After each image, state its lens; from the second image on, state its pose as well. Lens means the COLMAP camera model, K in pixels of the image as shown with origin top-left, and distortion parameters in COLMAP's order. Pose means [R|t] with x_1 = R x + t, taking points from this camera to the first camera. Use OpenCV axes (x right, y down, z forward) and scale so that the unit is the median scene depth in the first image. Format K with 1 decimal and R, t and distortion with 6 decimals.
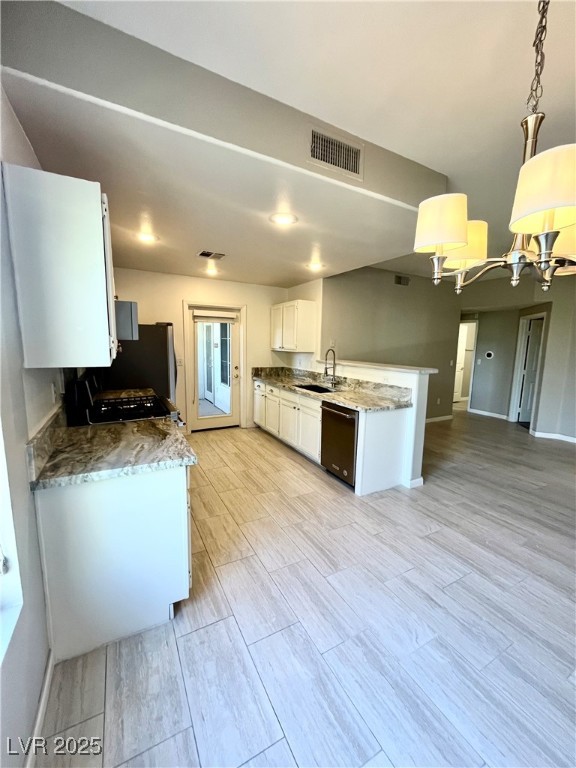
lens RADIAL K [[310.1, 0, 288.0], [0, 310.1, 384.0], [0, 0, 1]] dist [-0.002688, -0.000168]
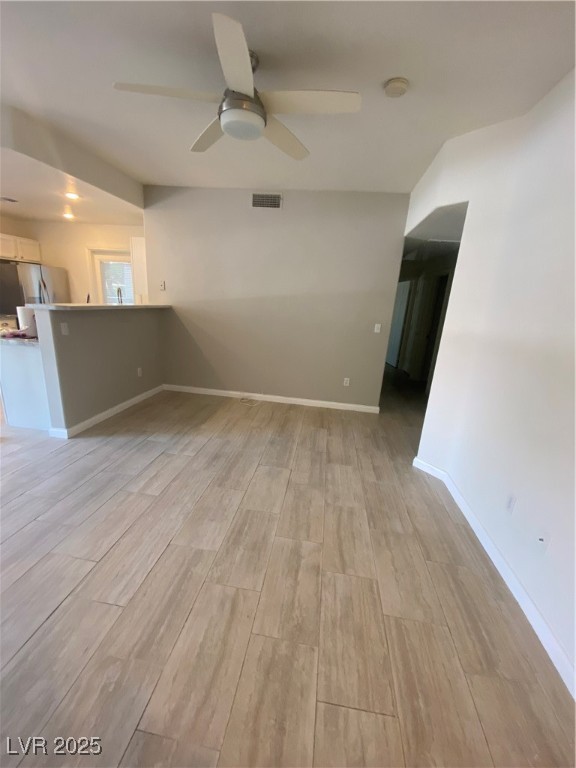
lens RADIAL K [[308.7, 0, 289.4], [0, 308.7, 388.4], [0, 0, 1]] dist [0.021410, -0.018850]
pose [[0.801815, 0.199040, -0.563451, 0.881814], [-0.128570, 0.978277, 0.162616, -0.028432], [0.583578, -0.057945, 0.809987, 0.404333]]
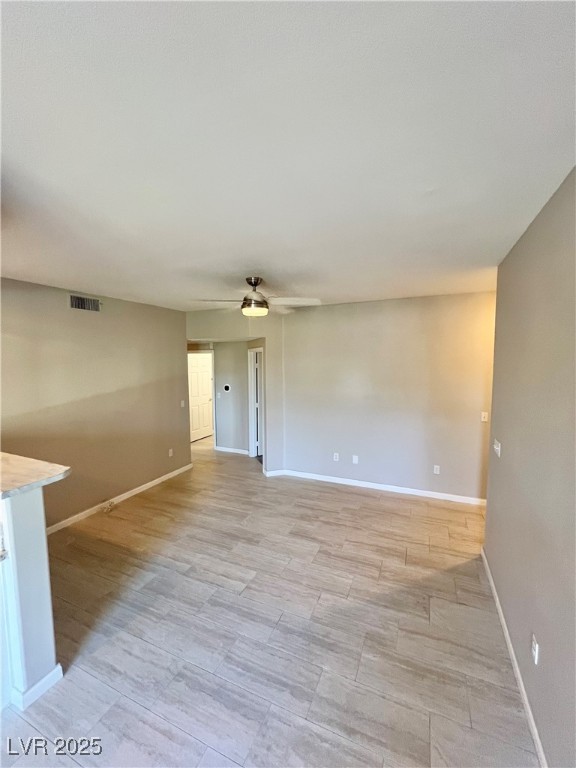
lens RADIAL K [[310.1, 0, 288.0], [0, 310.1, 384.0], [0, 0, 1]] dist [-0.002688, -0.000168]
pose [[0.794151, -0.074605, 0.603124, 0.285668], [0.102994, 0.994602, -0.012587, -0.092862], [-0.598929, 0.072114, 0.797548, 0.169894]]
